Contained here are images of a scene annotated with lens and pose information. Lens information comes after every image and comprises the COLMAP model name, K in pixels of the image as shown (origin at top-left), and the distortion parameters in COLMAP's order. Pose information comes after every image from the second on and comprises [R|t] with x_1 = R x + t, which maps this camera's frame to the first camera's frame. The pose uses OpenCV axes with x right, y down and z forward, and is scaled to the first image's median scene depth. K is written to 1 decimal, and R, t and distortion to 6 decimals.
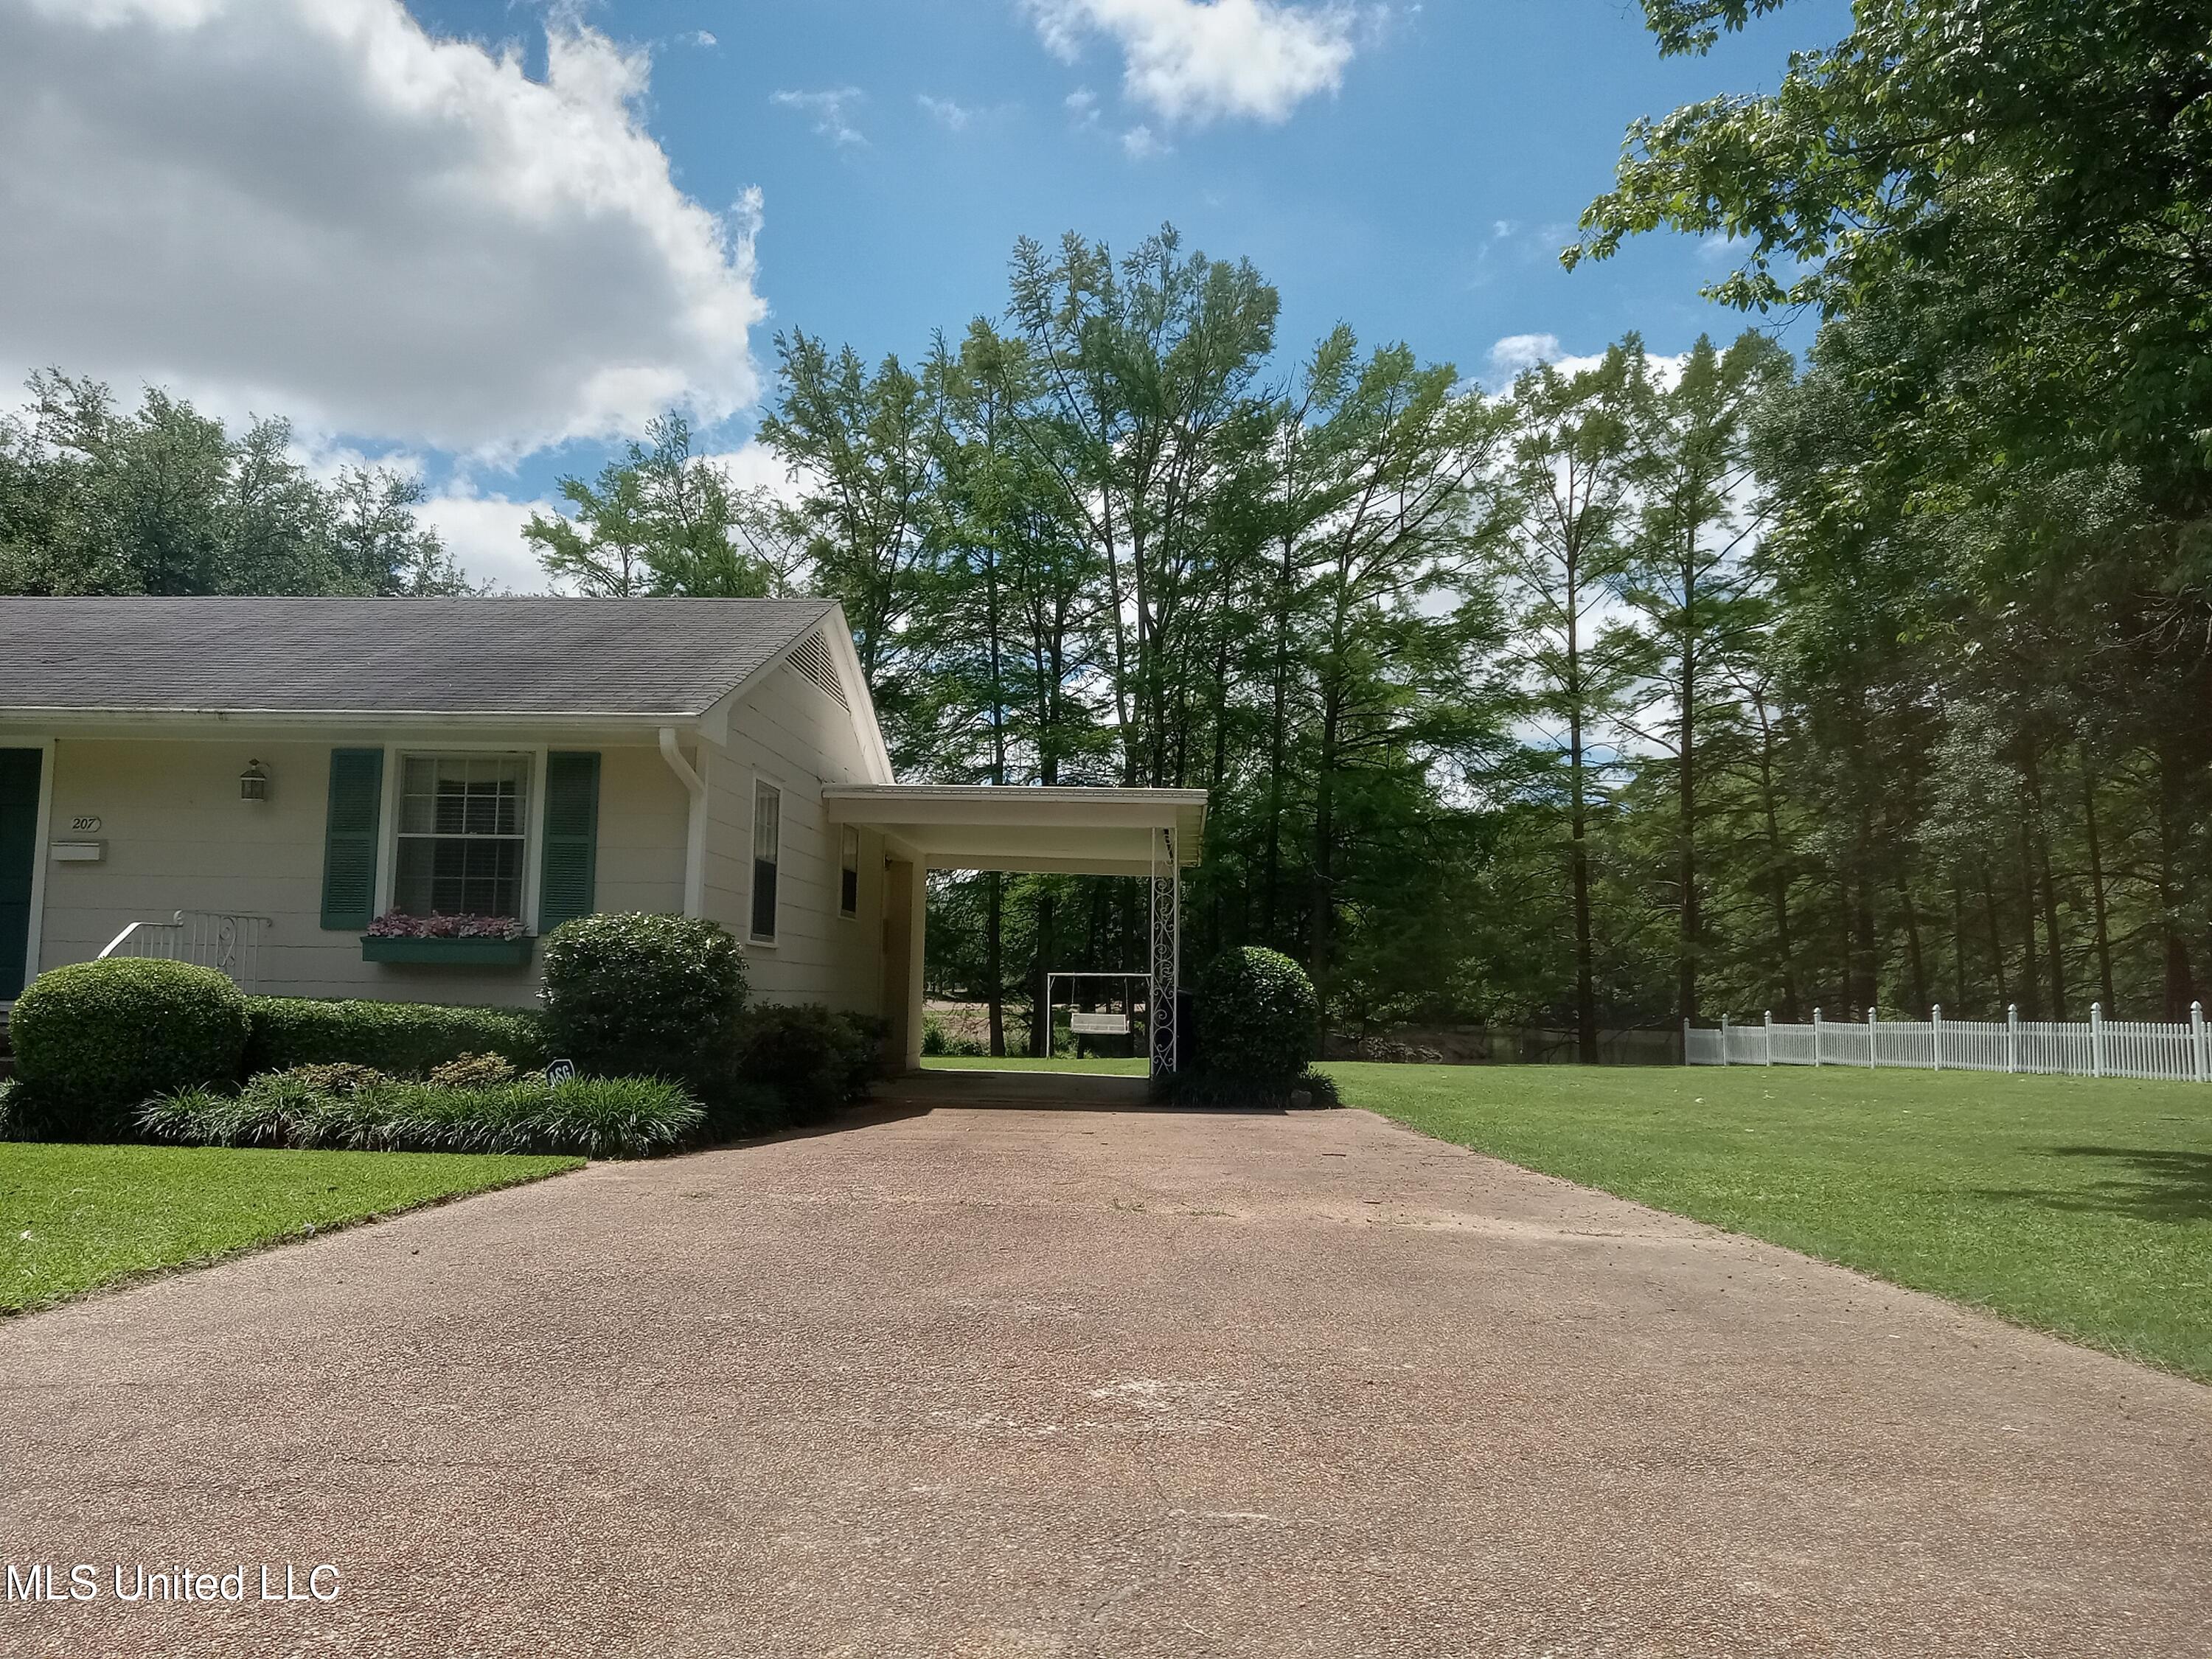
lens RADIAL K [[1670.2, 0, 1106.0], [0, 1670.2, 829.5], [0, 0, 1]] dist [0.042247, -0.068783]
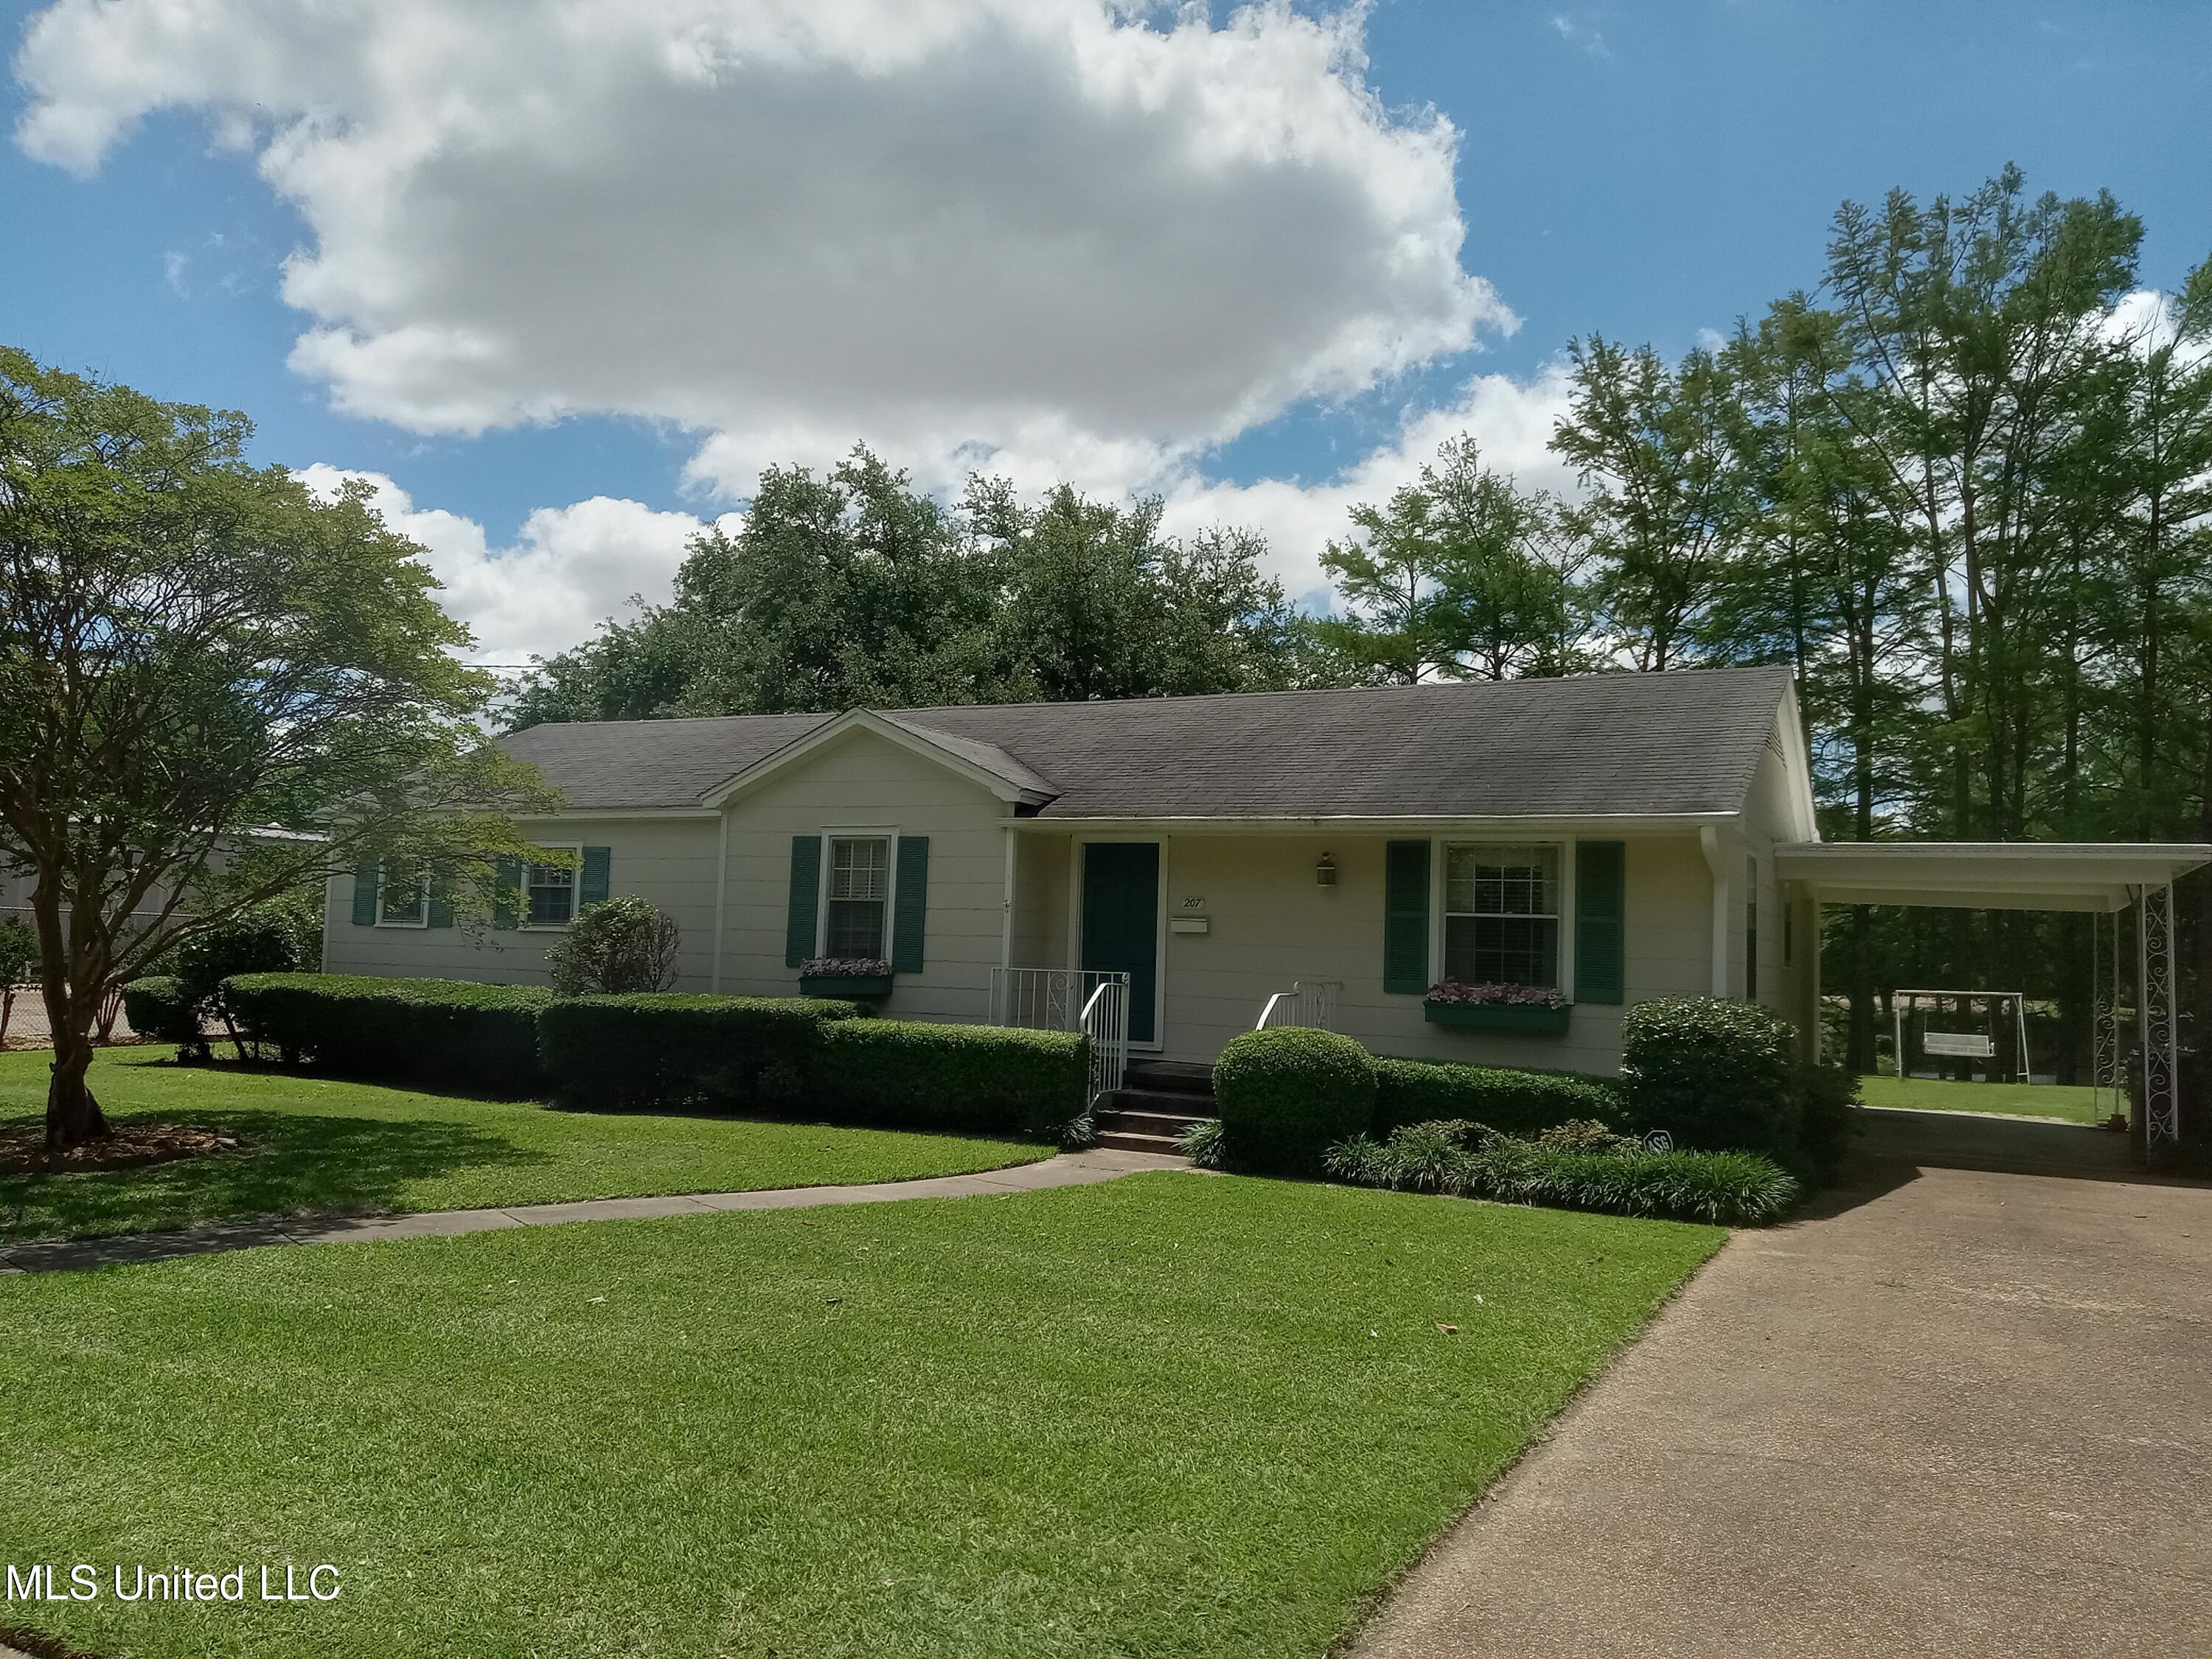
lens RADIAL K [[1688.4, 0, 1043.7], [0, 1688.4, 825.2], [0, 0, 1]] dist [0.031782, -0.065250]
pose [[0.904630, -0.015797, -0.425905, -0.125107], [0.021863, 0.999717, 0.009357, -0.055575], [0.425637, -0.017777, 0.904719, -0.136682]]
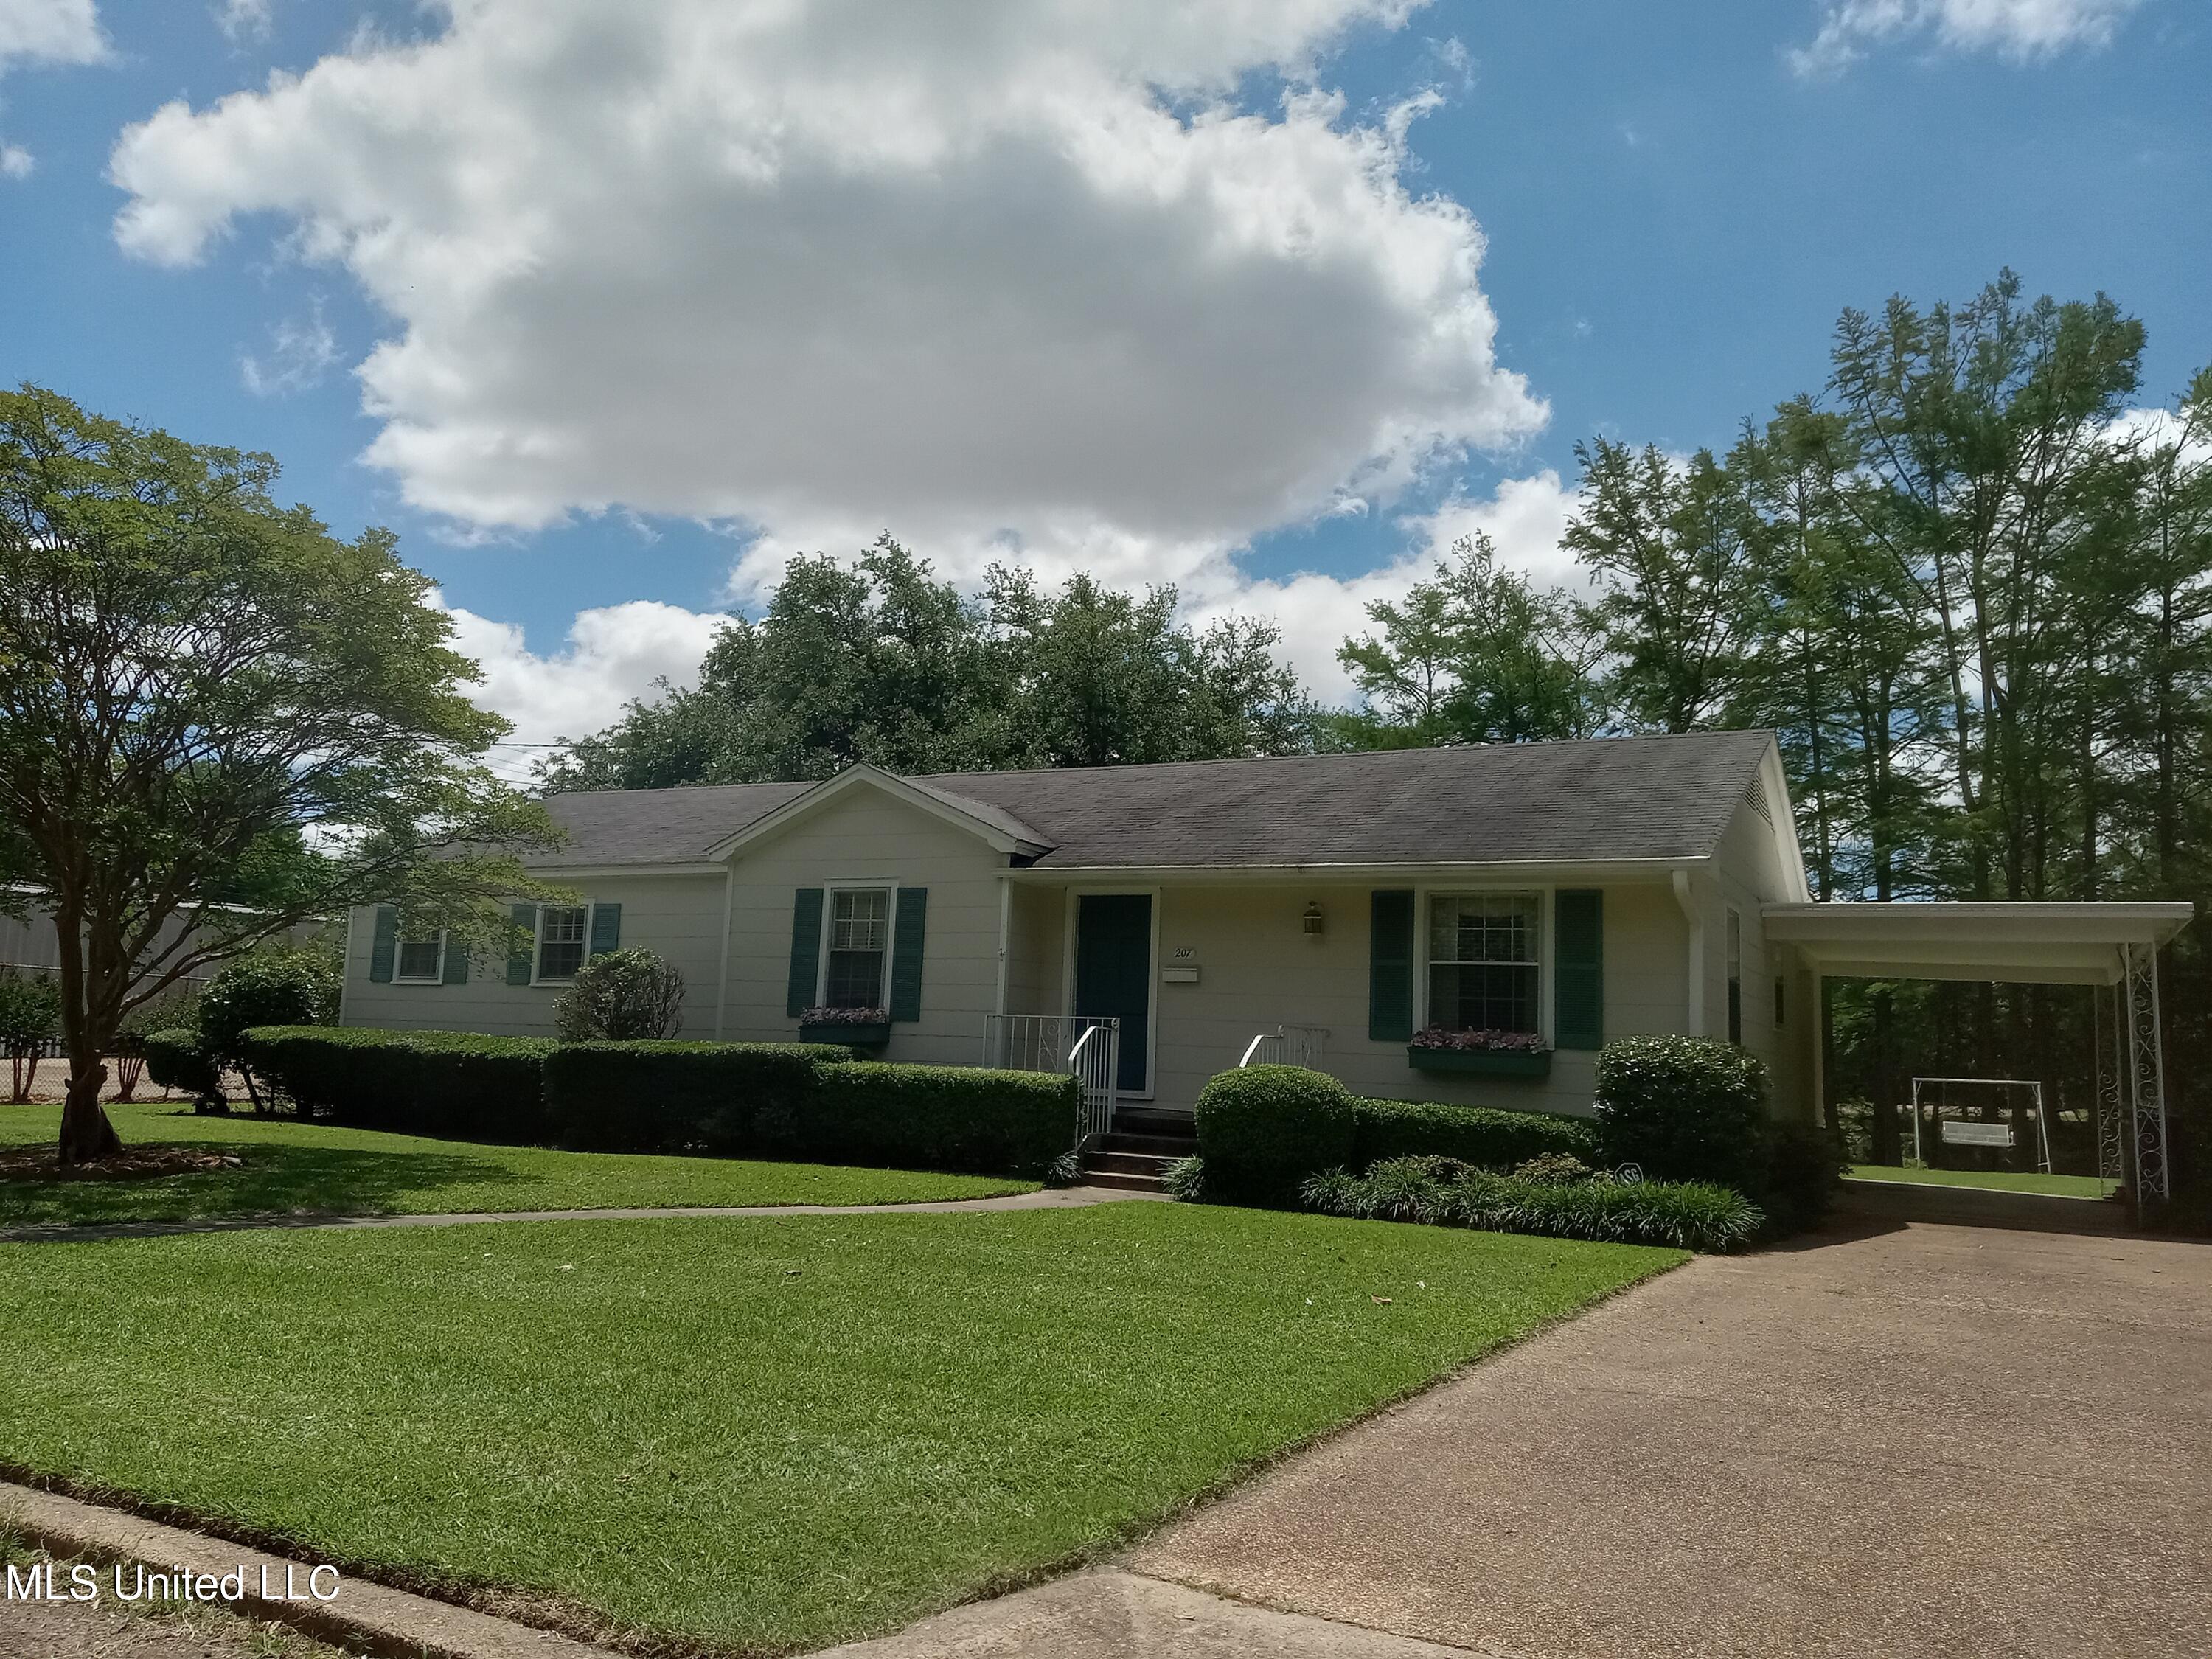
lens RADIAL K [[1690.4, 0, 1046.2], [0, 1690.4, 820.4], [0, 0, 1]] dist [0.027452, -0.060786]
pose [[0.896848, -0.039155, -0.440602, -0.095683], [0.014833, 0.998177, -0.058512, -0.022750], [0.442090, 0.045940, 0.895794, -0.149578]]
